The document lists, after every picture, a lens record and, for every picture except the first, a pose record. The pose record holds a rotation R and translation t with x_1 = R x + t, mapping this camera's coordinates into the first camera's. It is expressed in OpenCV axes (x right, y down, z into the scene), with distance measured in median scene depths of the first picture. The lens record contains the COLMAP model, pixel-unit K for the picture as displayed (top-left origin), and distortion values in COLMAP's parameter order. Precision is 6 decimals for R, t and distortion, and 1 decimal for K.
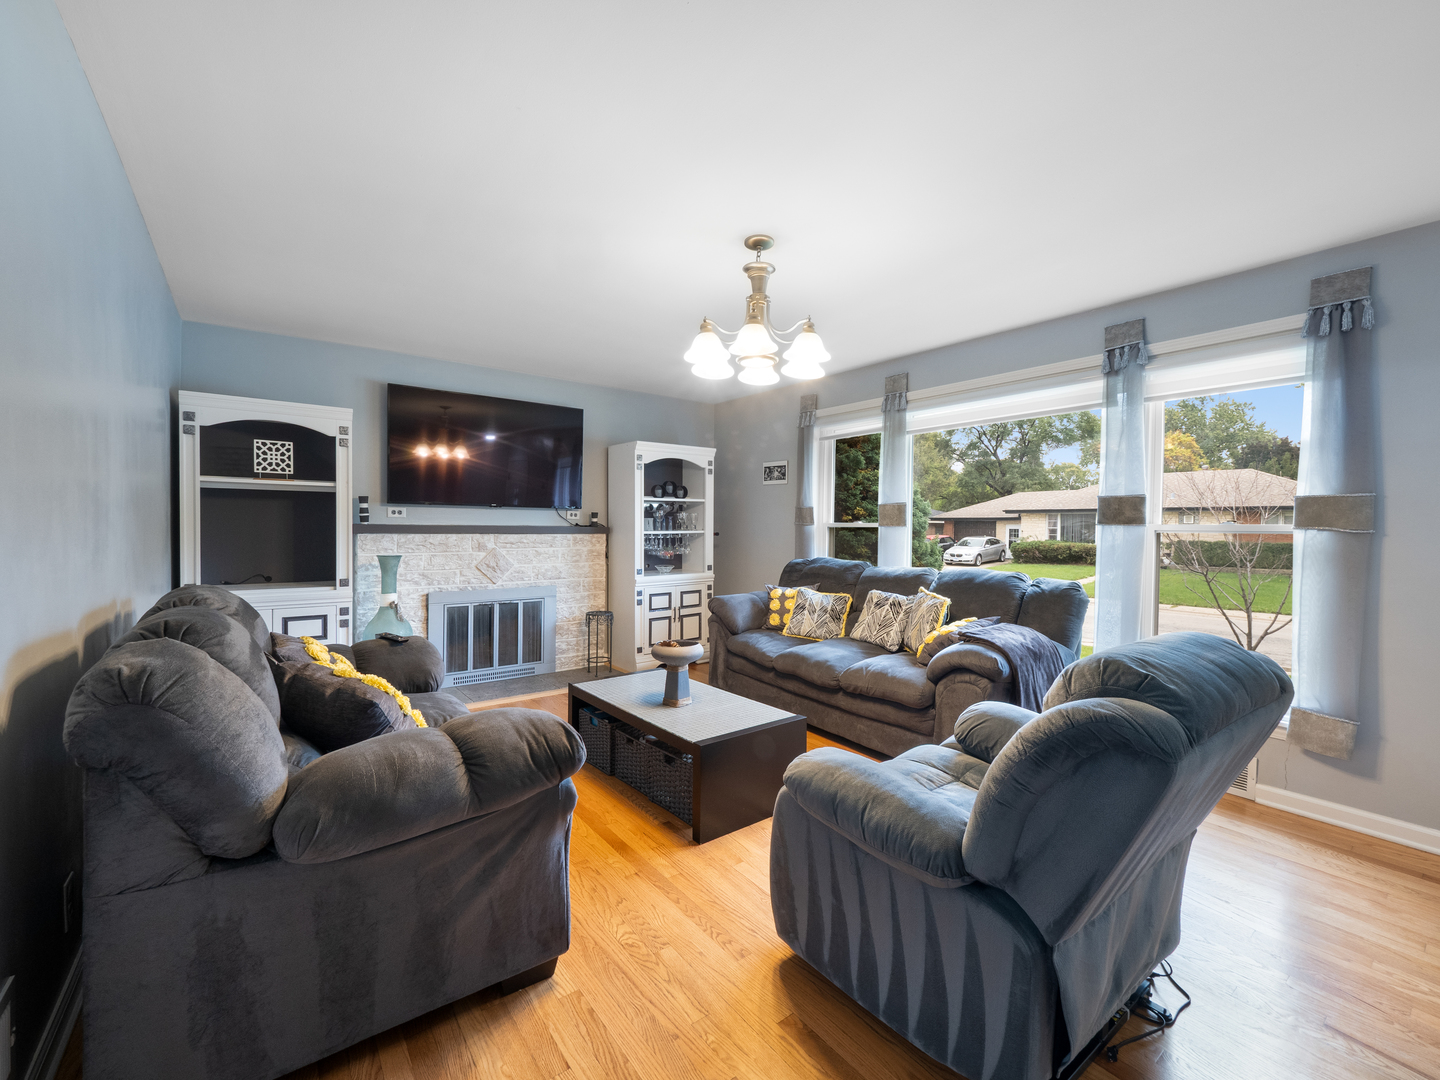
lens RADIAL K [[615.0, 0, 728.5], [0, 615.0, 542.0], [0, 0, 1]] dist [0.001453, -0.000003]
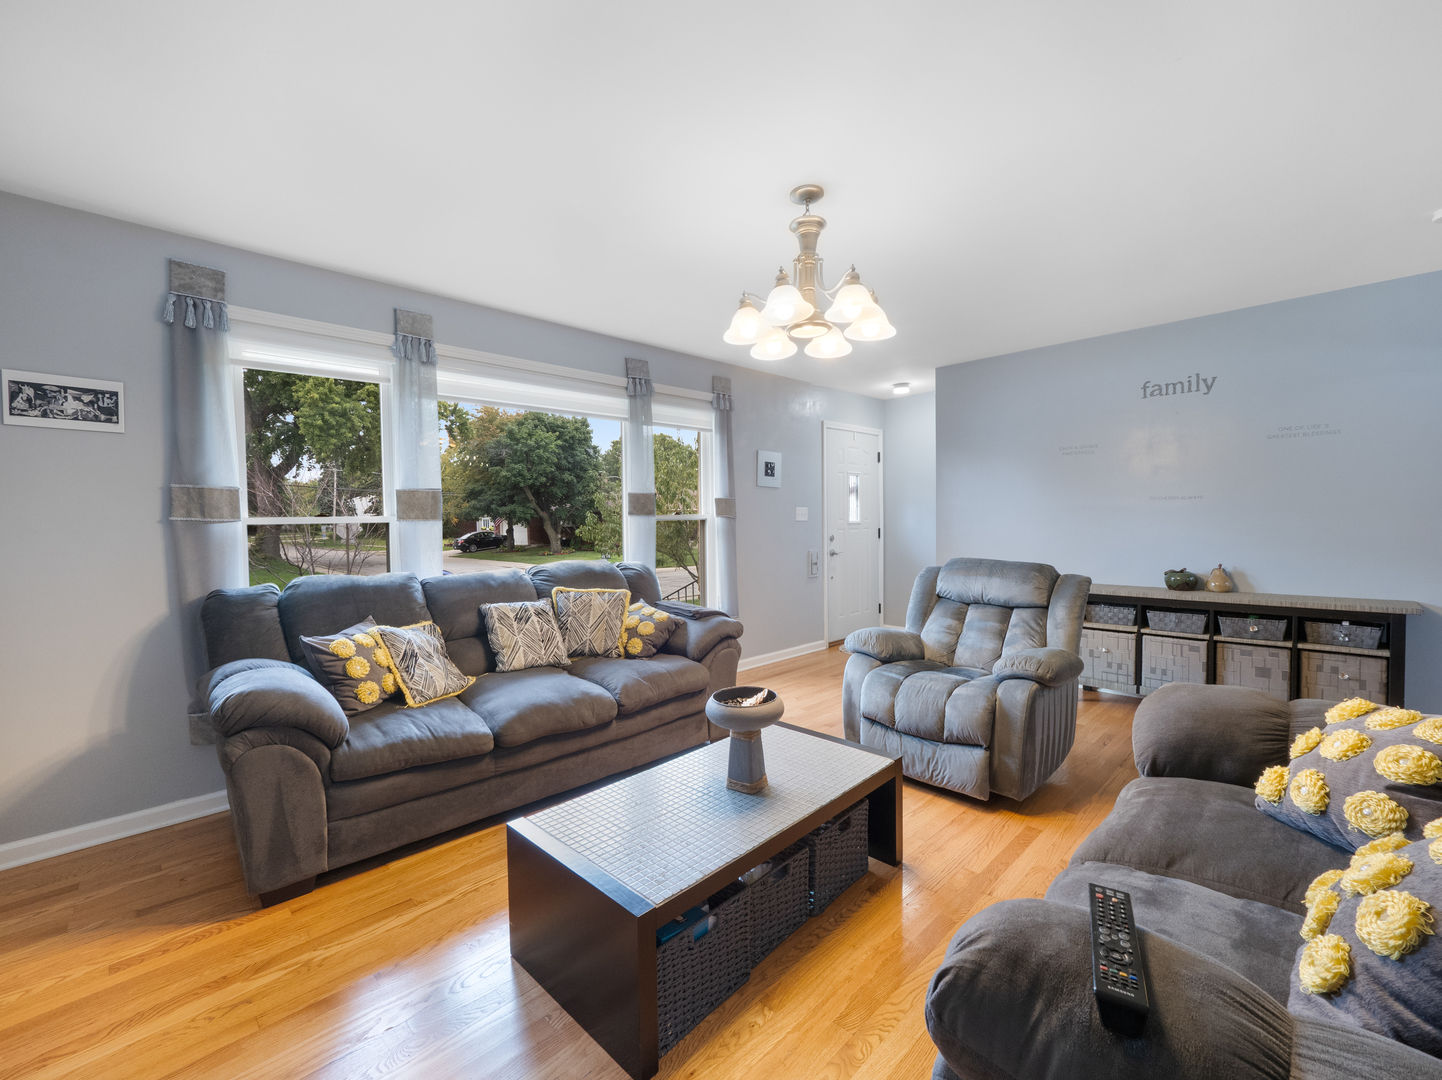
lens RADIAL K [[611.9, 0, 721.0], [0, 611.9, 540.0], [0, 0, 1]] dist [-0.009763, -0.000395]
pose [[-0.137344, -0.051573, 0.989180, -0.680505], [0.032589, 0.997868, 0.056551, -0.044238], [-0.989987, 0.040004, -0.135370, 1.032246]]
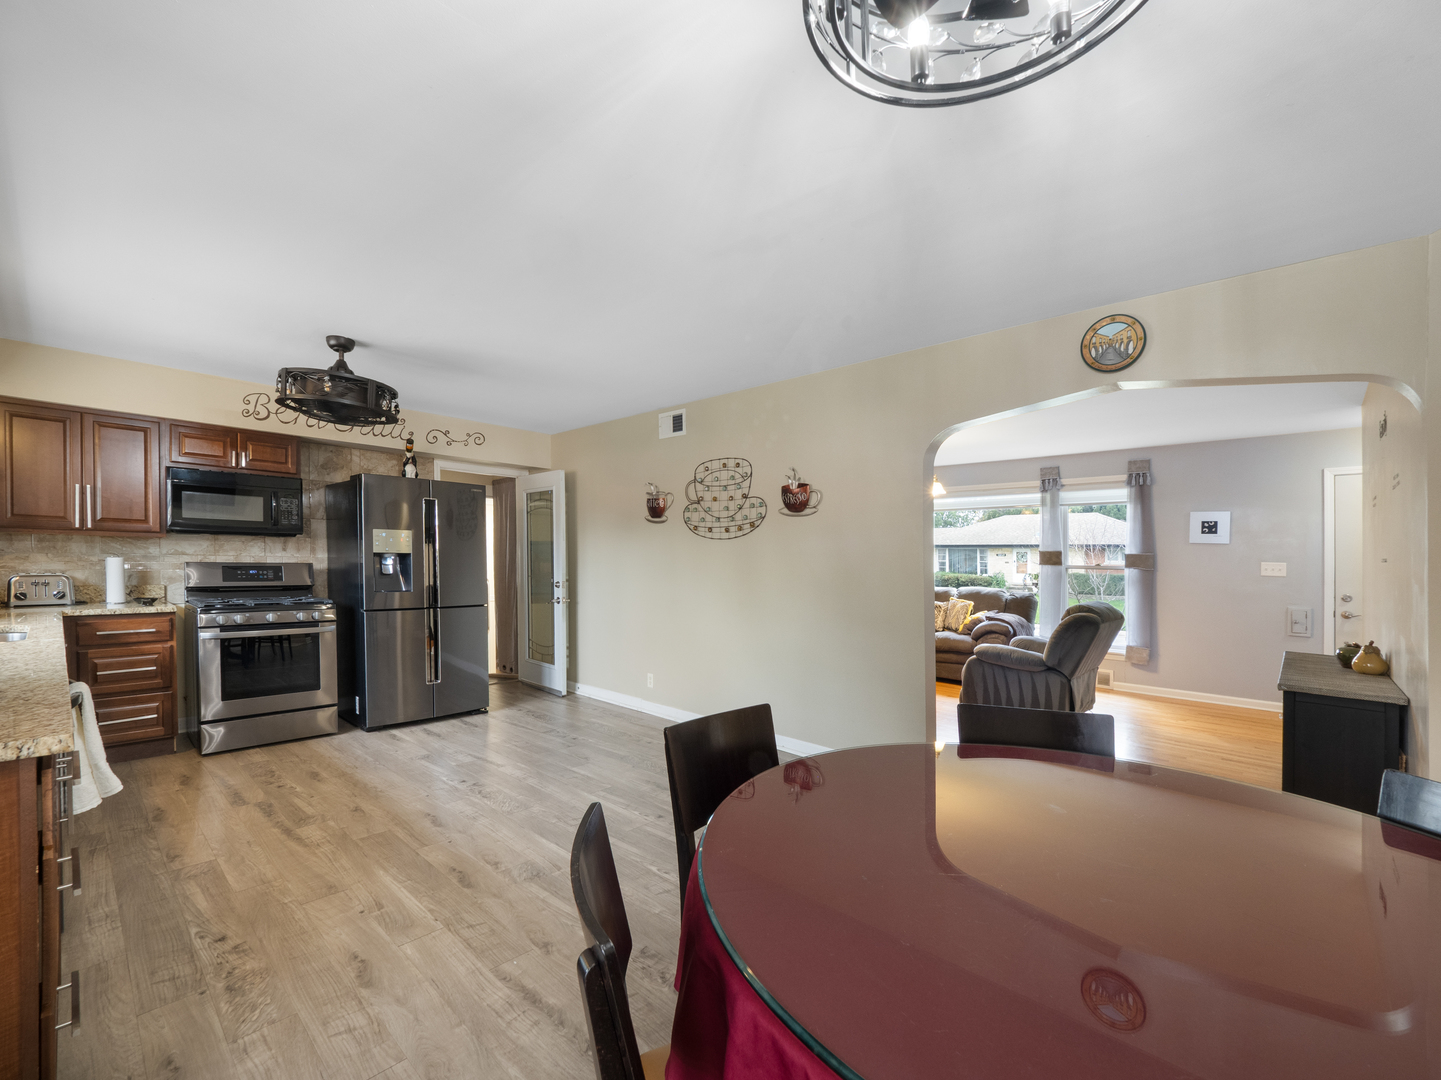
lens RADIAL K [[625.0, 0, 715.1], [0, 625.0, 540.5], [0, 0, 1]] dist [-0.001378, 0.000136]
pose [[0.987584, 0.010206, 0.156759, -0.815221], [-0.002069, 0.998646, -0.051983, 0.001134], [-0.157077, 0.051013, 0.986268, -0.905359]]
